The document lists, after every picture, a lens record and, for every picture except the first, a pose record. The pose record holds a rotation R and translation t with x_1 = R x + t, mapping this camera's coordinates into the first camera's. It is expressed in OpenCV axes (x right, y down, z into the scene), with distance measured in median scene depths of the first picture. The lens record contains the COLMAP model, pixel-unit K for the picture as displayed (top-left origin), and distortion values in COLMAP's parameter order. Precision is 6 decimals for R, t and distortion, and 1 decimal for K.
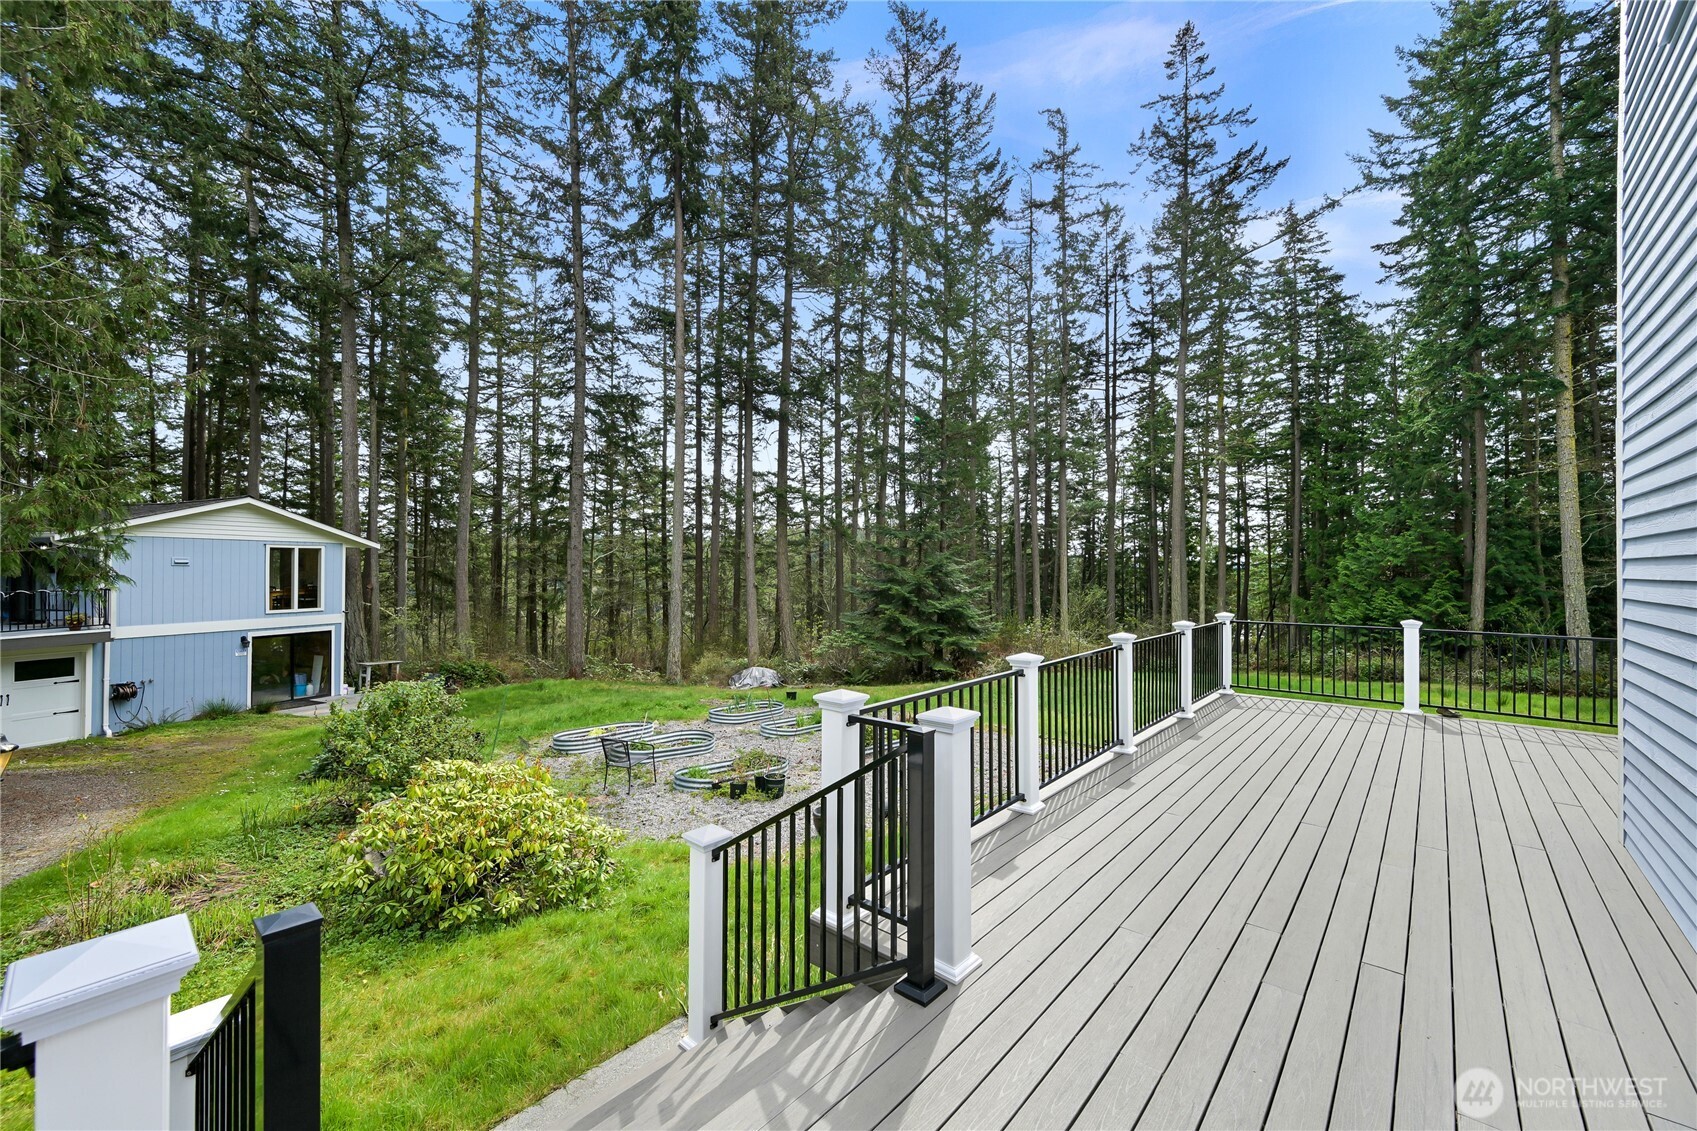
lens RADIAL K [[688.7, 0, 850.5], [0, 688.7, 561.6], [0, 0, 1]] dist [0.001022, -0.000050]
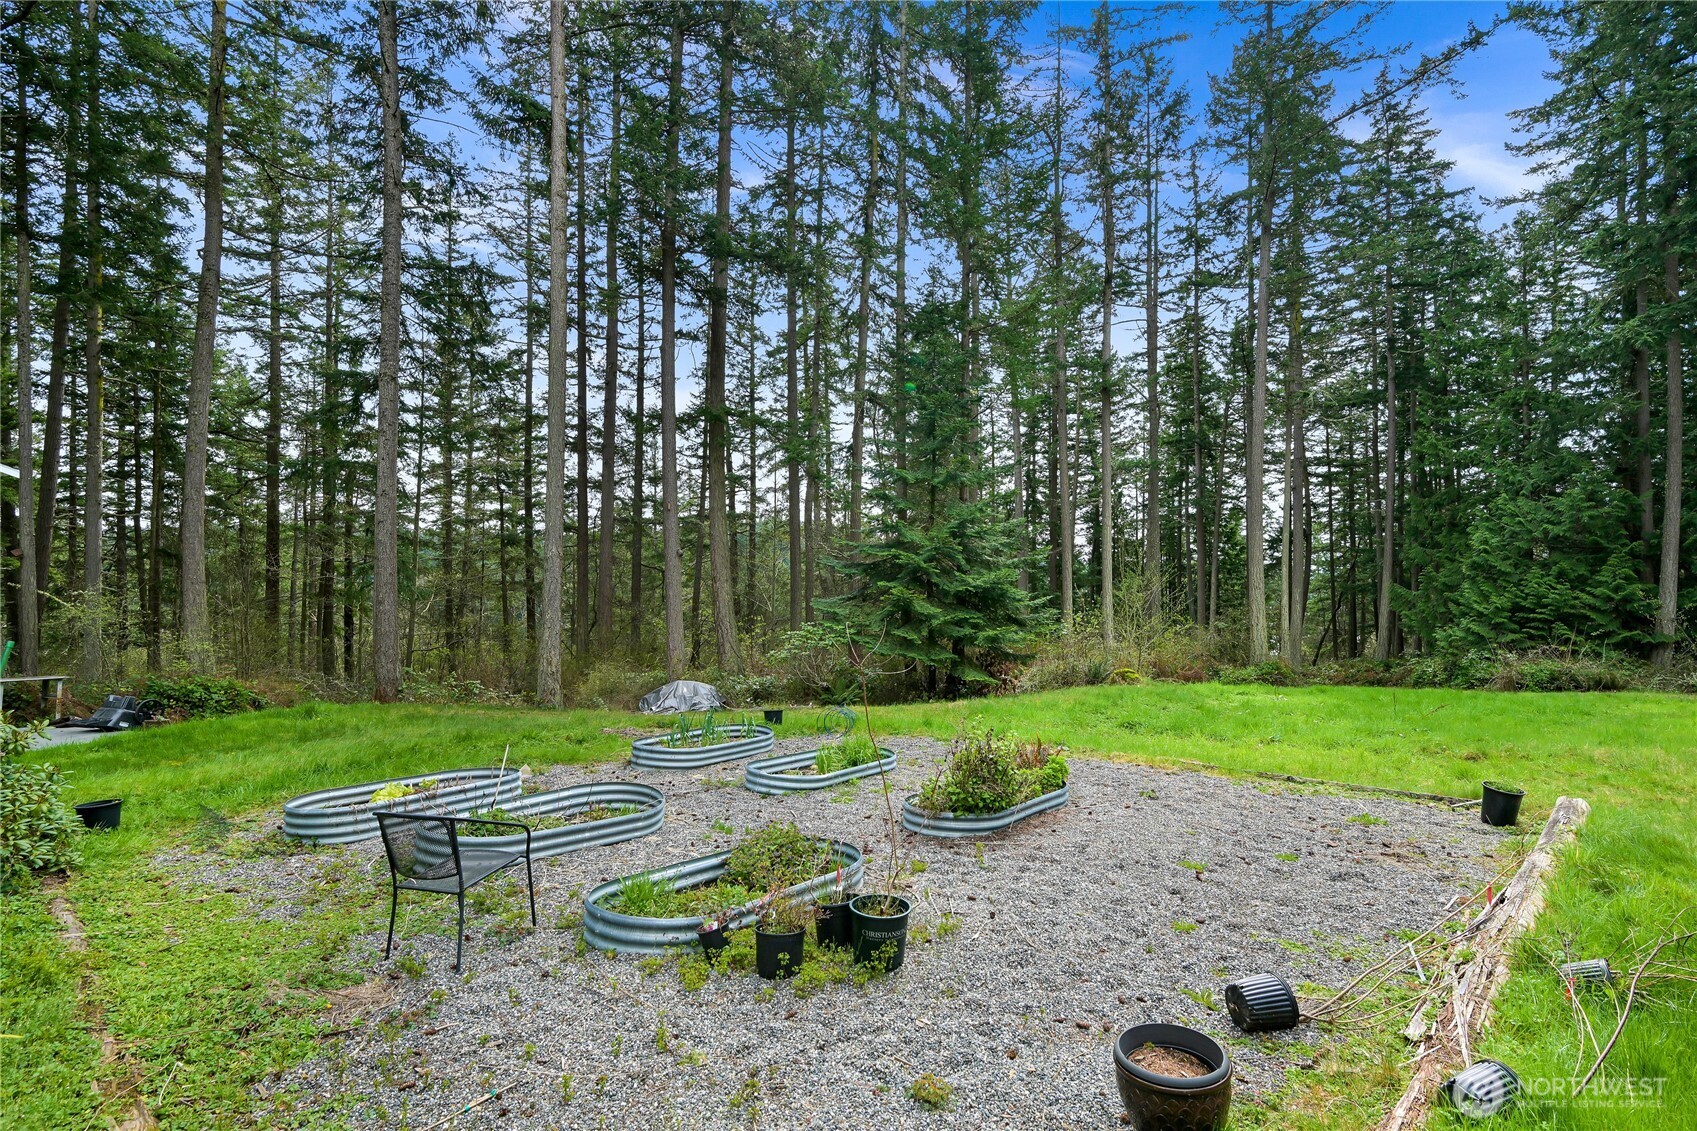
lens RADIAL K [[850.9, 0, 847.5], [0, 850.9, 573.3], [0, 0, 1]] dist [0.001671, 0.000916]
pose [[0.995263, -0.000316, 0.097218, -0.052321], [-0.000252, 0.999983, 0.005828, 0.041712], [-0.097219, -0.005825, 0.995246, 0.173239]]
